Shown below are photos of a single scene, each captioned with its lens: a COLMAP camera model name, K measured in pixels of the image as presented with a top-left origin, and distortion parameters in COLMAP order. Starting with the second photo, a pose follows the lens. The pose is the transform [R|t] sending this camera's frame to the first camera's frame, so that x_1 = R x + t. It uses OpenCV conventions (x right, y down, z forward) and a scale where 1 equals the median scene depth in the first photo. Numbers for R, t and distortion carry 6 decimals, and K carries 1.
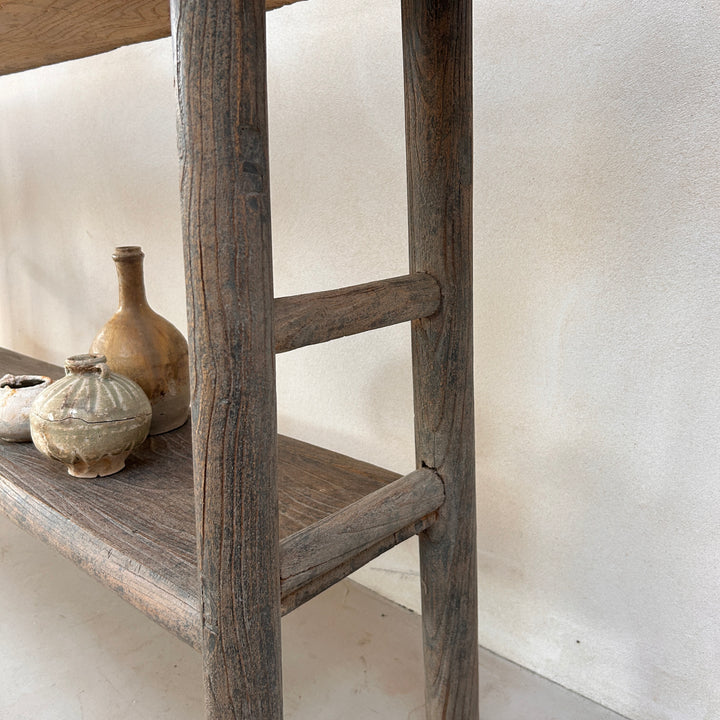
lens RADIAL K [[731.2, 0, 363.4], [0, 731.2, 363.0], [0, 0, 1]] dist [0.034039, 0.000000]
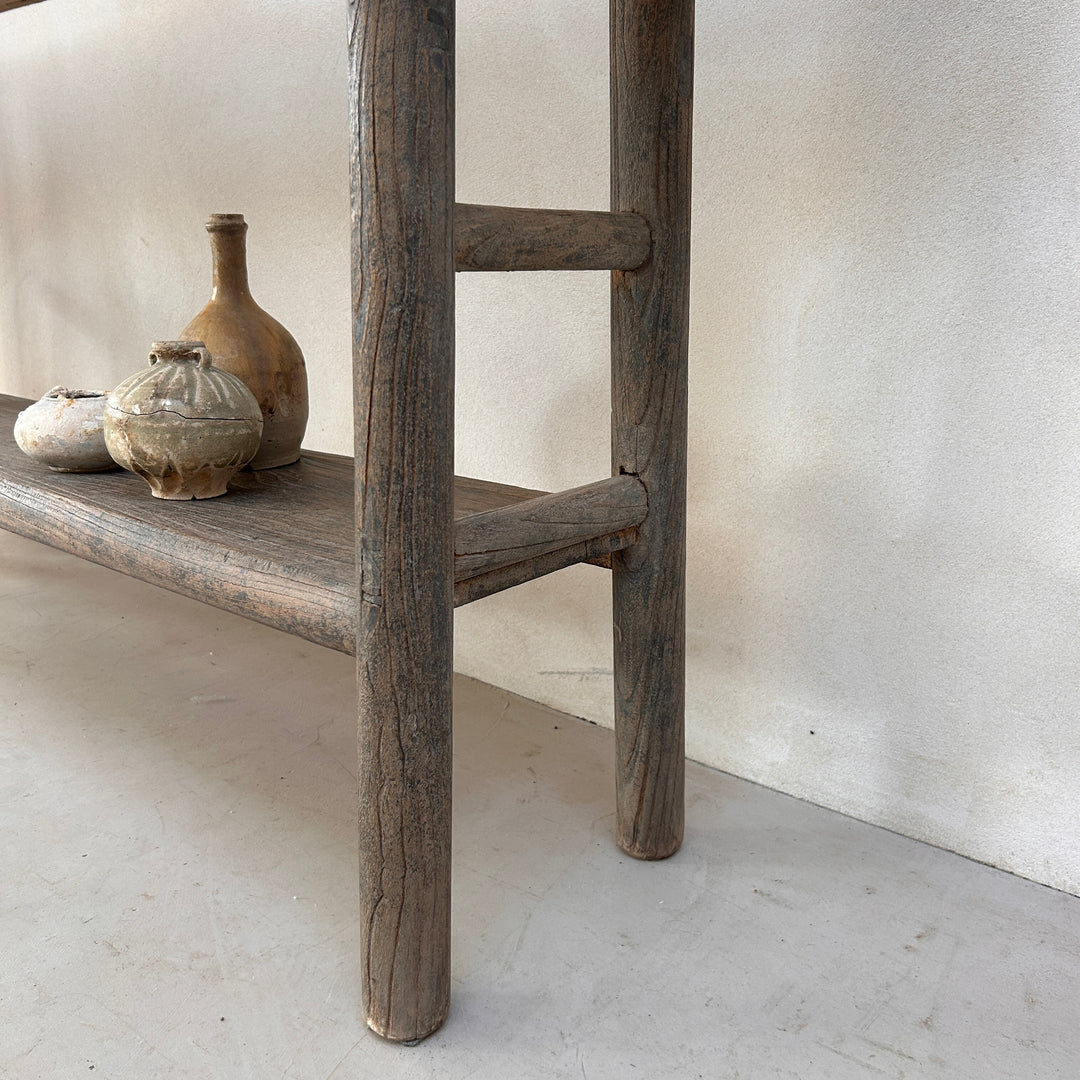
lens RADIAL K [[1096.7, 0, 541.9], [0, 1096.7, 551.5], [0, 0, 1]] dist [0.034039, 0.000000]
pose [[0.999128, 0.015753, 0.038671, -0.047124], [-0.016098, 0.999833, 0.008627, 0.211841], [-0.038529, -0.009242, 0.999215, -0.170063]]
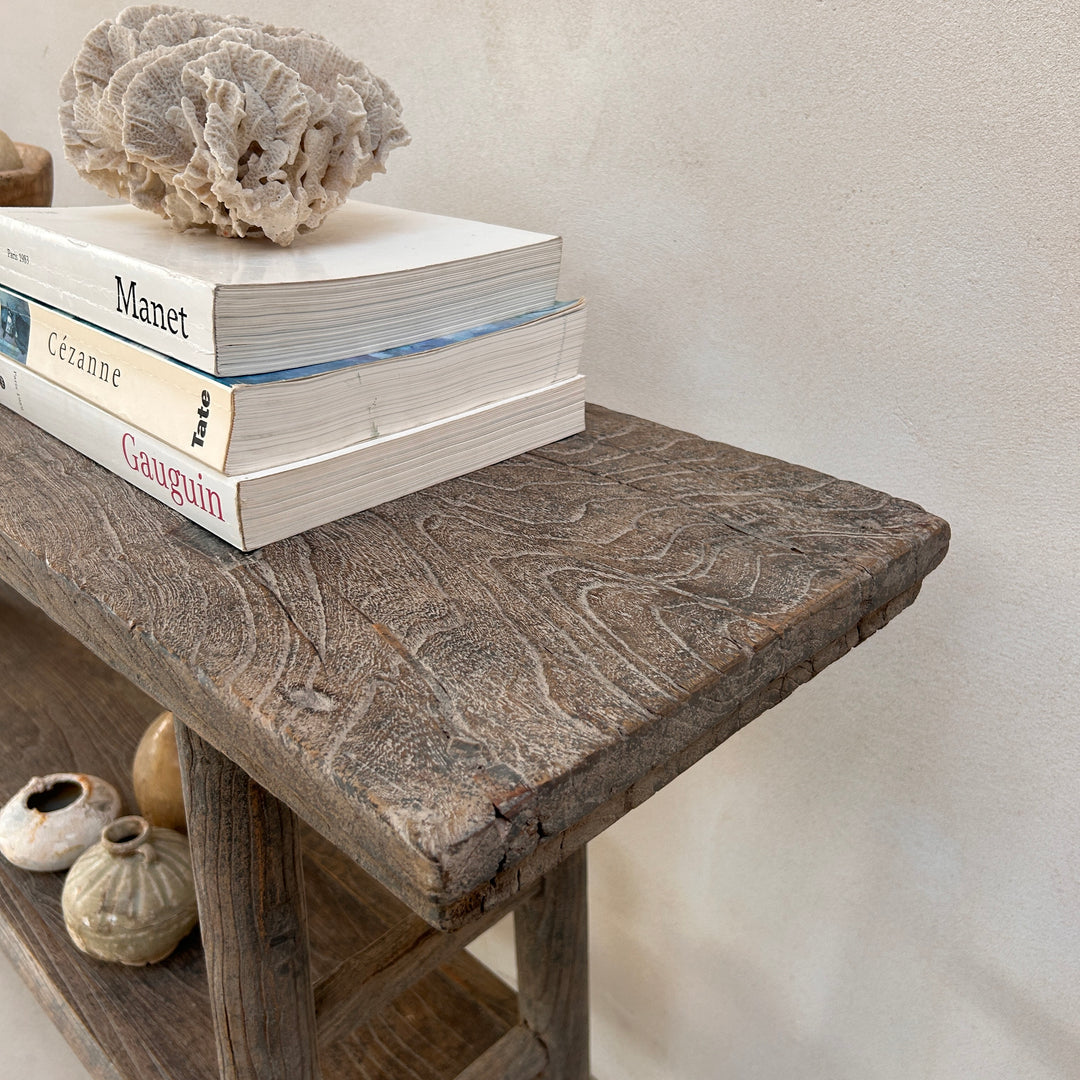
lens RADIAL K [[1096.7, 0, 540.4], [0, 1096.7, 537.9], [0, 0, 1]] dist [0.034039, 0.000000]
pose [[0.998693, 0.037966, -0.034217, 0.118717], [-0.029223, 0.973426, 0.227129, -0.672483], [0.041930, -0.225832, 0.973263, -0.103309]]
